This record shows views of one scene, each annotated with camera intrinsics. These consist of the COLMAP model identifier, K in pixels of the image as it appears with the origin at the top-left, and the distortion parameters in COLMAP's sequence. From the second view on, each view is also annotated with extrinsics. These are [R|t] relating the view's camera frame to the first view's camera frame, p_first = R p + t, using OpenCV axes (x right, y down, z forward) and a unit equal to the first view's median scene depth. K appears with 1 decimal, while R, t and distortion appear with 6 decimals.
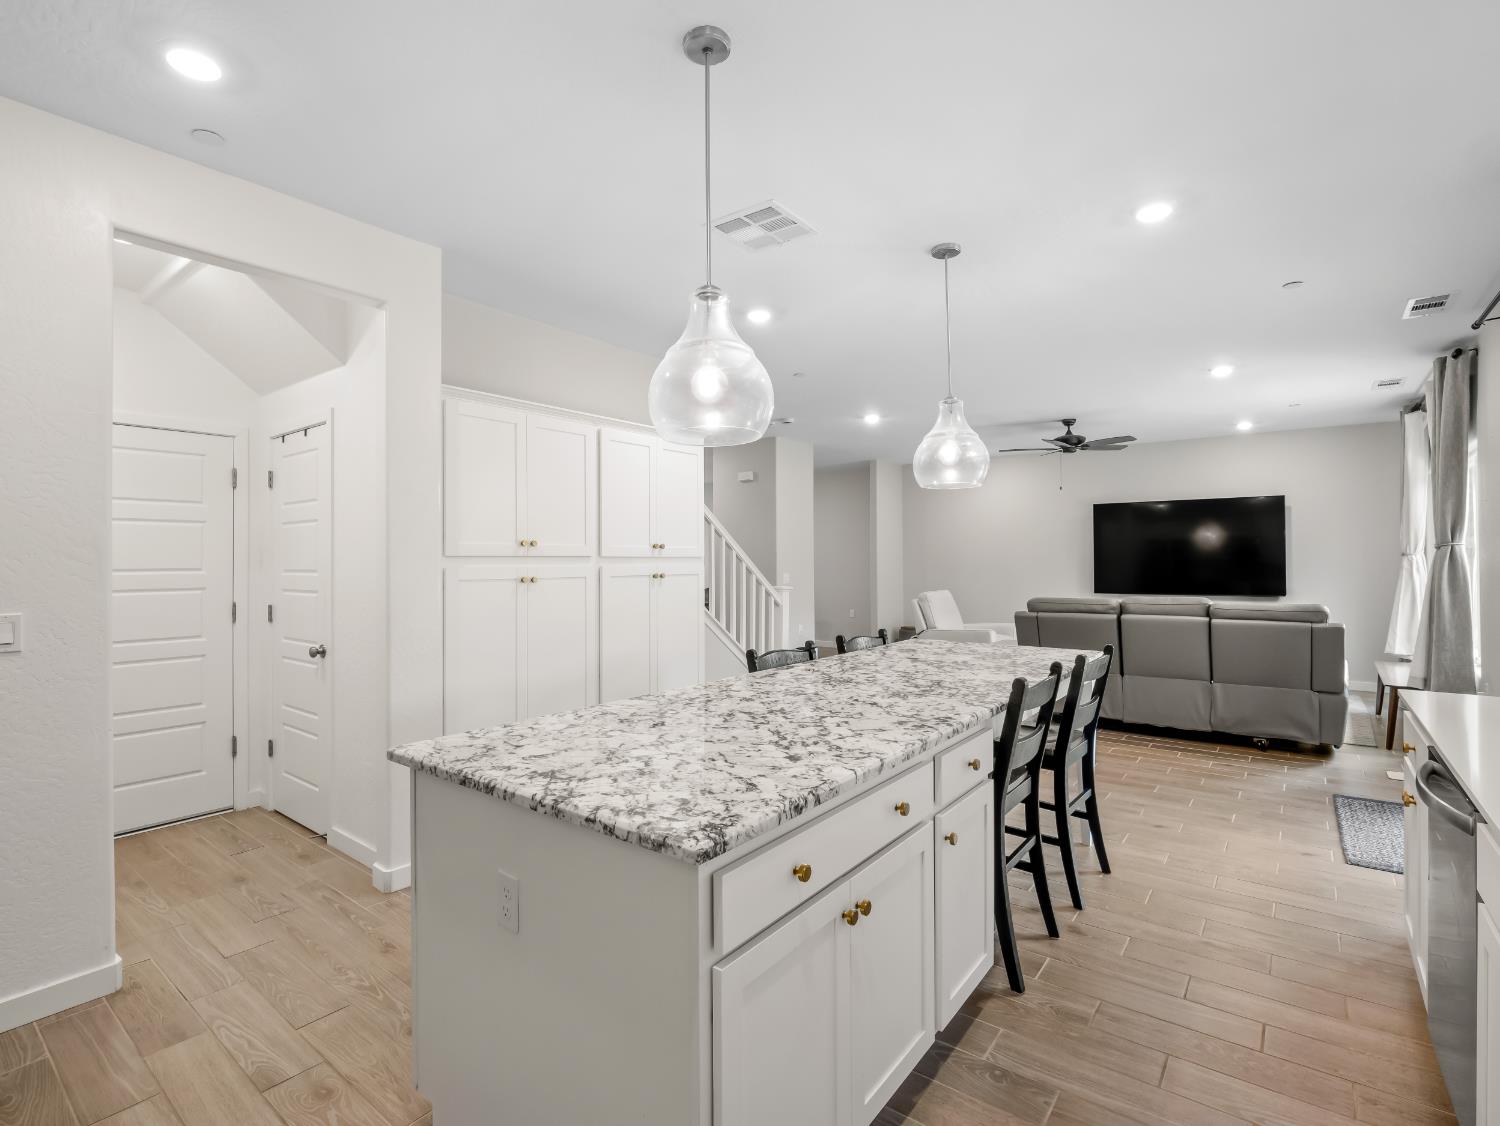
lens RADIAL K [[717.6, 0, 747.4], [0, 717.6, 555.9], [0, 0, 1]] dist [-0.002277, -0.000226]
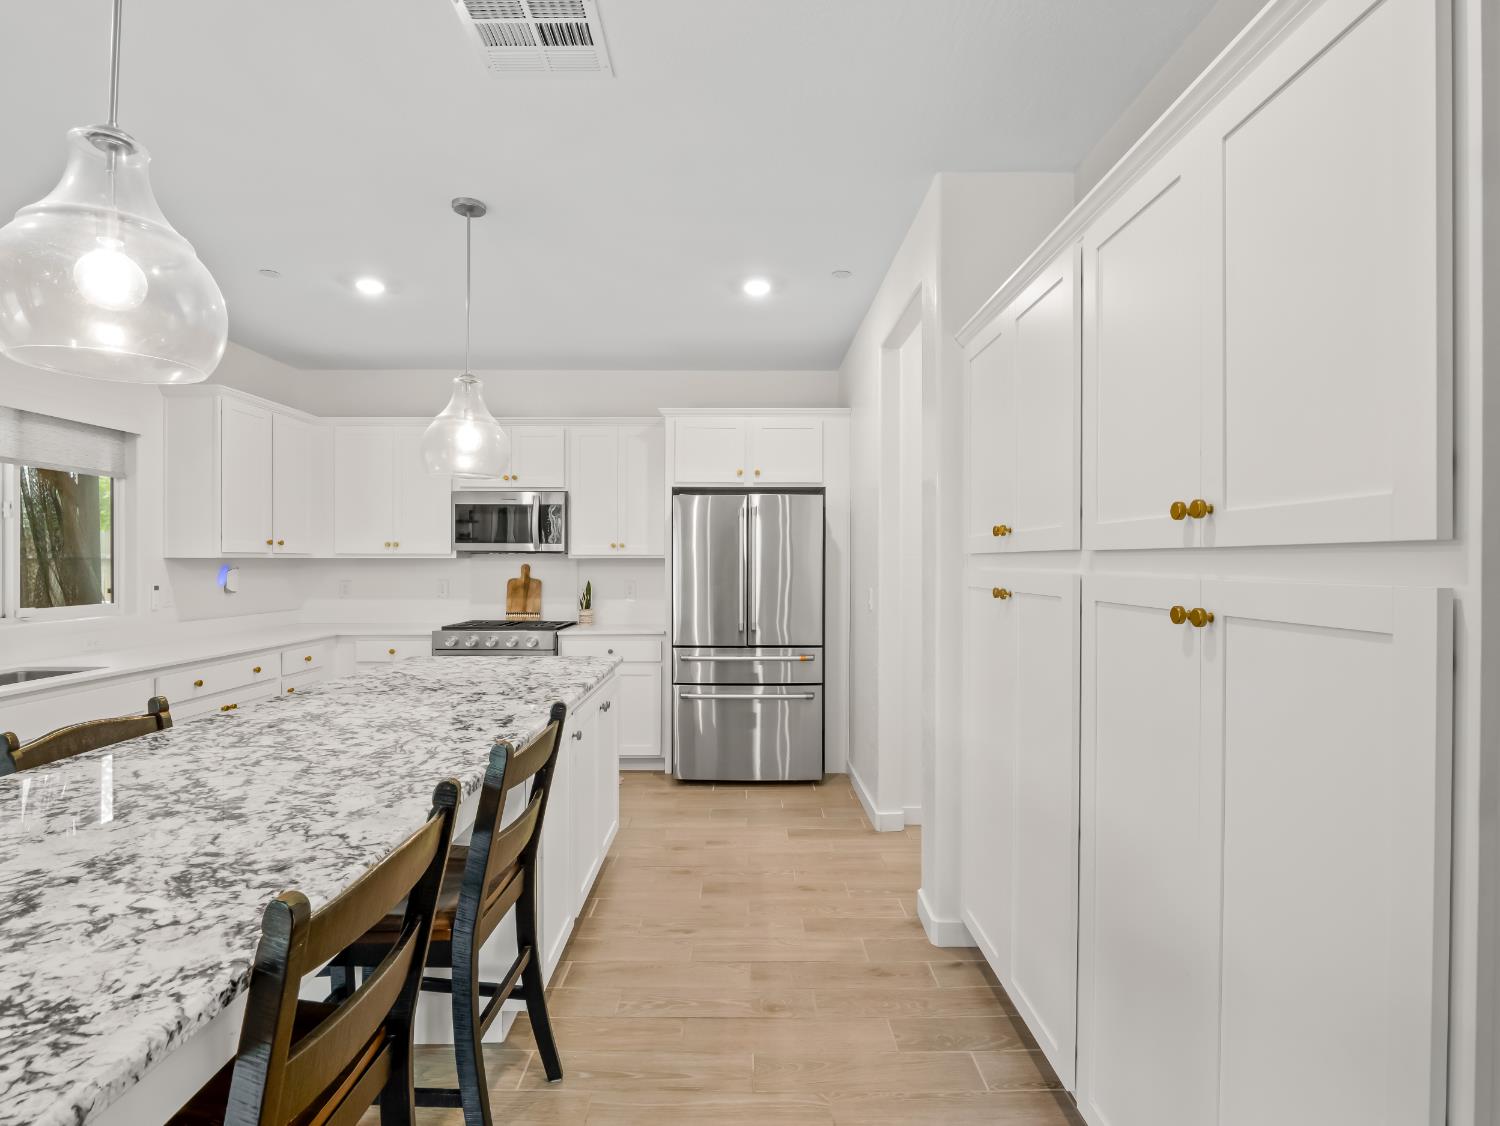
lens RADIAL K [[733.4, 0, 742.0], [0, 733.4, 563.2], [0, 0, 1]] dist [-0.011847, -0.000738]
pose [[-0.789917, 0.006397, -0.613180, 0.189687], [0.006657, 0.999976, 0.001856, 0.005801], [0.613177, -0.002616, -0.789941, 1.121613]]
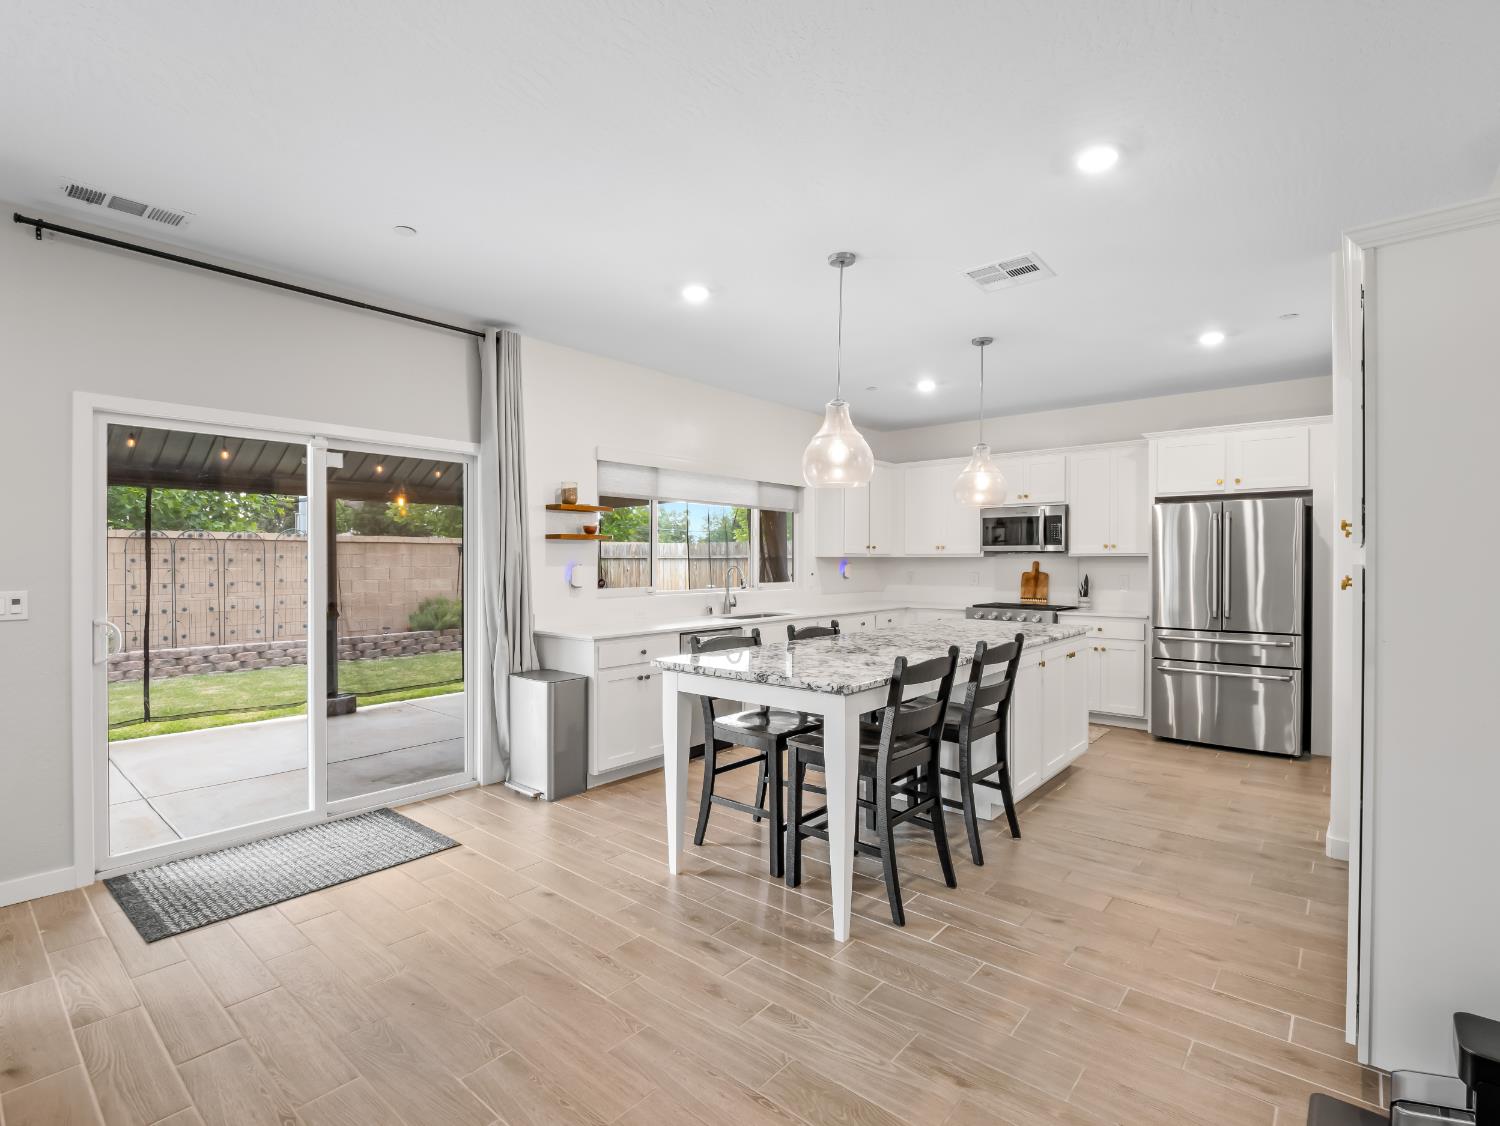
lens RADIAL K [[727.7, 0, 749.0], [0, 727.7, 559.9], [0, 0, 1]] dist [-0.003747, -0.000743]
pose [[-0.998731, 0.004063, 0.050203, 0.267822], [0.003700, 0.999966, -0.007327, 0.013781], [-0.050231, -0.007132, -0.998712, 1.536412]]
